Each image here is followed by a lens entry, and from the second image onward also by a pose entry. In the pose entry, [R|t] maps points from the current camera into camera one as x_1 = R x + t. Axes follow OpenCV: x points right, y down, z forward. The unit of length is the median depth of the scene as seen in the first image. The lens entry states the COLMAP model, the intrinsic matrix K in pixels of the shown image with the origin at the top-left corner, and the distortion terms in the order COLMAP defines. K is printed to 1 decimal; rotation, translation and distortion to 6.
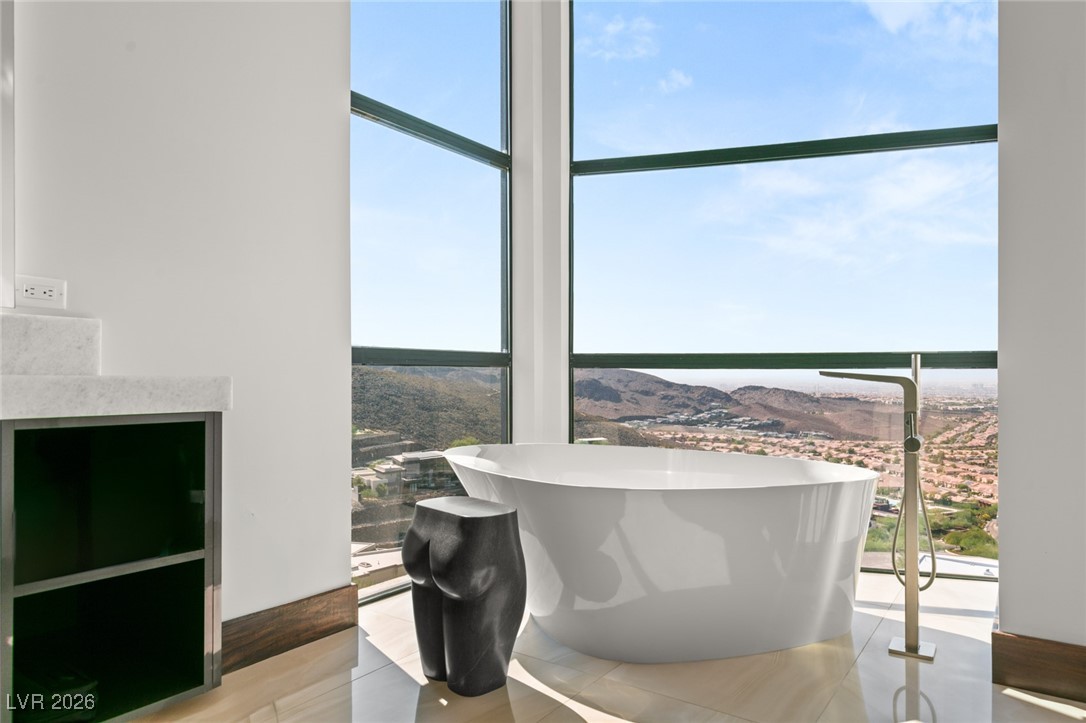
lens RADIAL K [[690.3, 0, 545.3], [0, 690.3, 365.7], [0, 0, 1]] dist [0.002012, -0.001373]
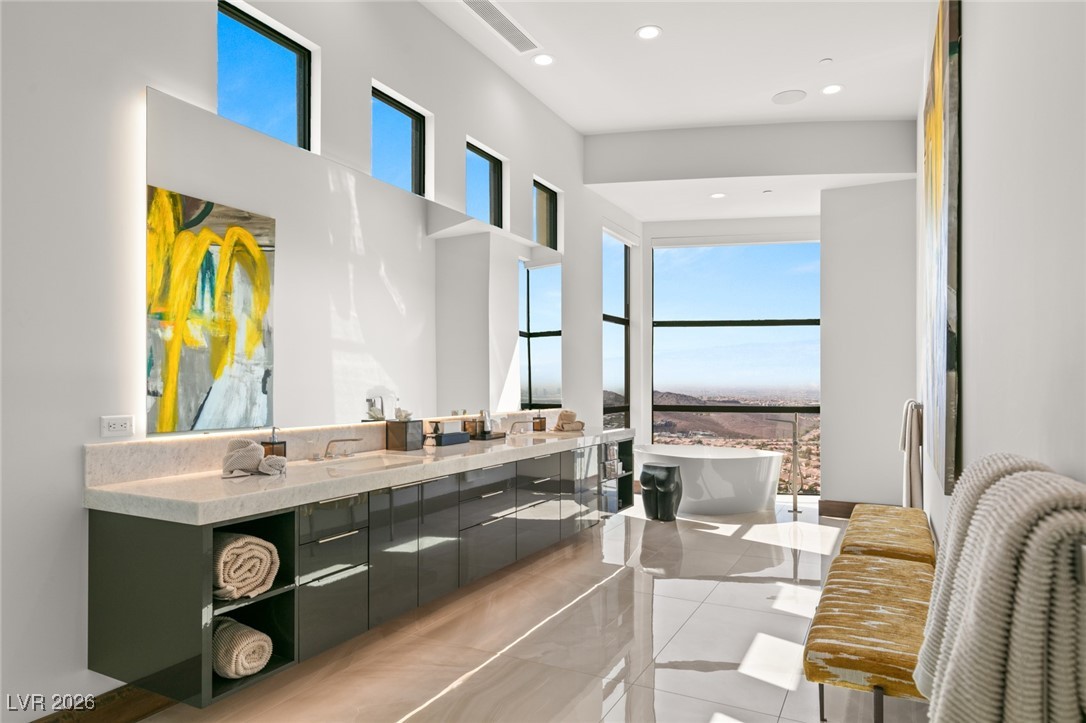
lens RADIAL K [[655.5, 0, 537.2], [0, 655.5, 363.2], [0, 0, 1]] dist [-0.006858, -0.000664]
pose [[0.991886, 0.004442, 0.127052, -0.021386], [-0.003047, 0.999933, -0.011165, -0.004531], [-0.127093, 0.010688, 0.991833, -0.038145]]
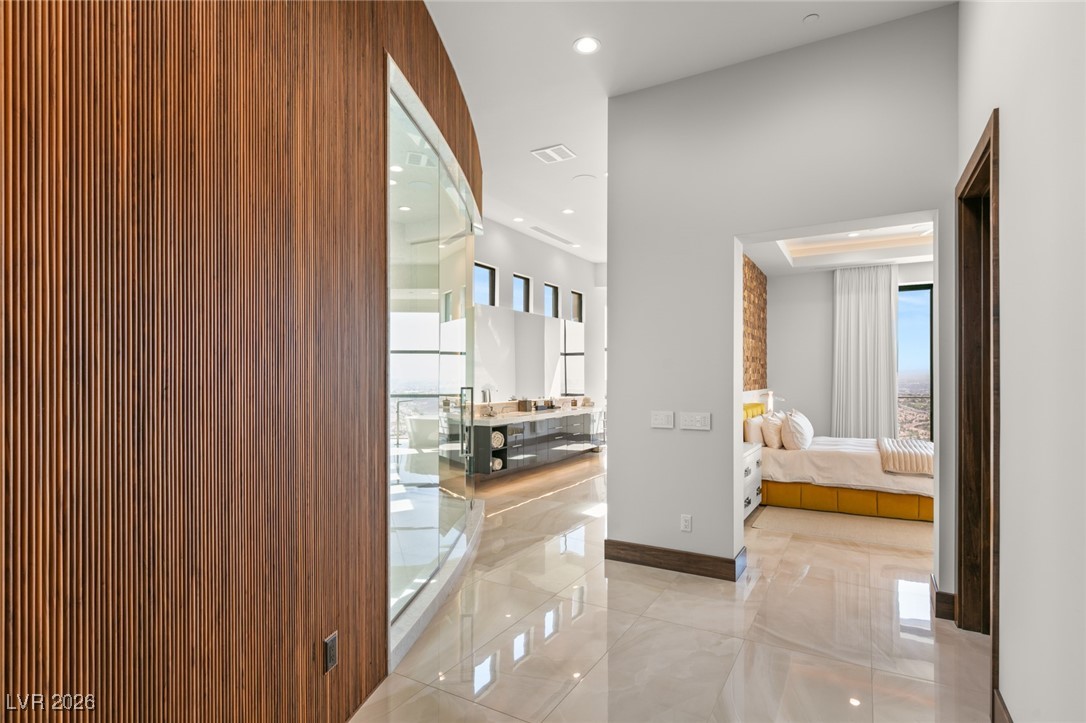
lens RADIAL K [[550.0, 0, 544.9], [0, 550.0, 368.8], [0, 0, 1]] dist [0.000078, 0.000000]
pose [[0.995490, 0.004678, 0.094750, -0.028873], [-0.005632, 0.999936, 0.009801, -0.007213], [-0.094698, -0.010290, 0.995453, -0.082259]]
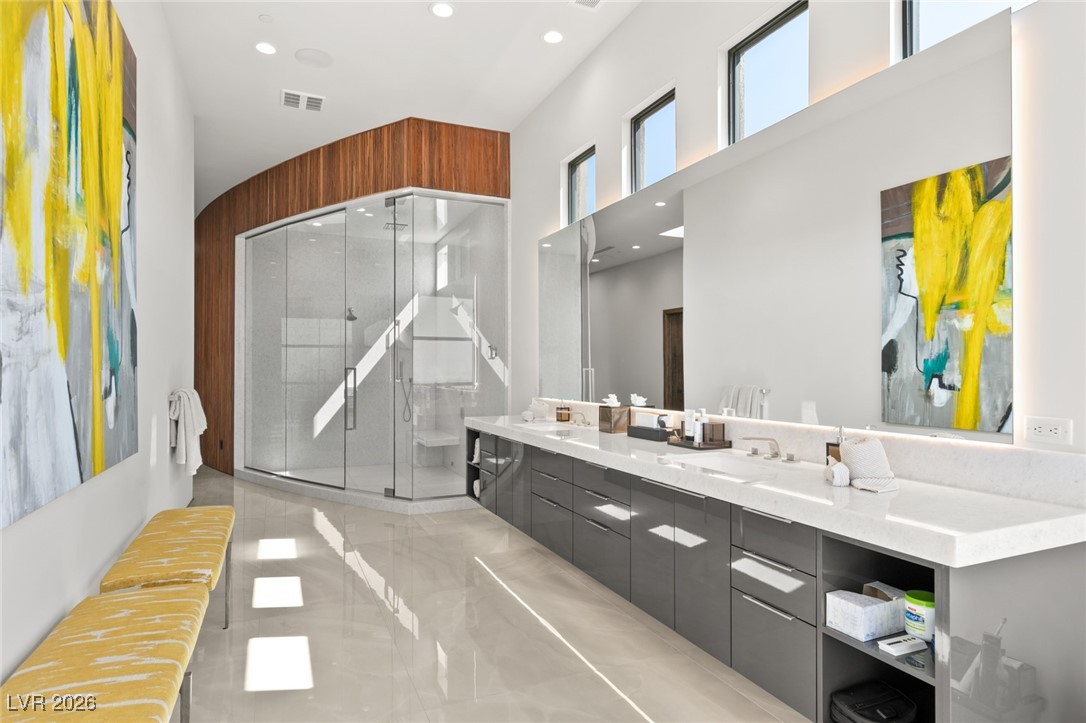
lens RADIAL K [[588.1, 0, 542.9], [0, 588.1, 371.2], [0, 0, 1]] dist [-0.000918, -0.000174]
pose [[-0.491060, -0.004679, -0.871113, 0.010082], [0.006167, 0.999942, -0.008847, -0.003608], [0.871104, -0.009717, -0.491003, 0.013185]]
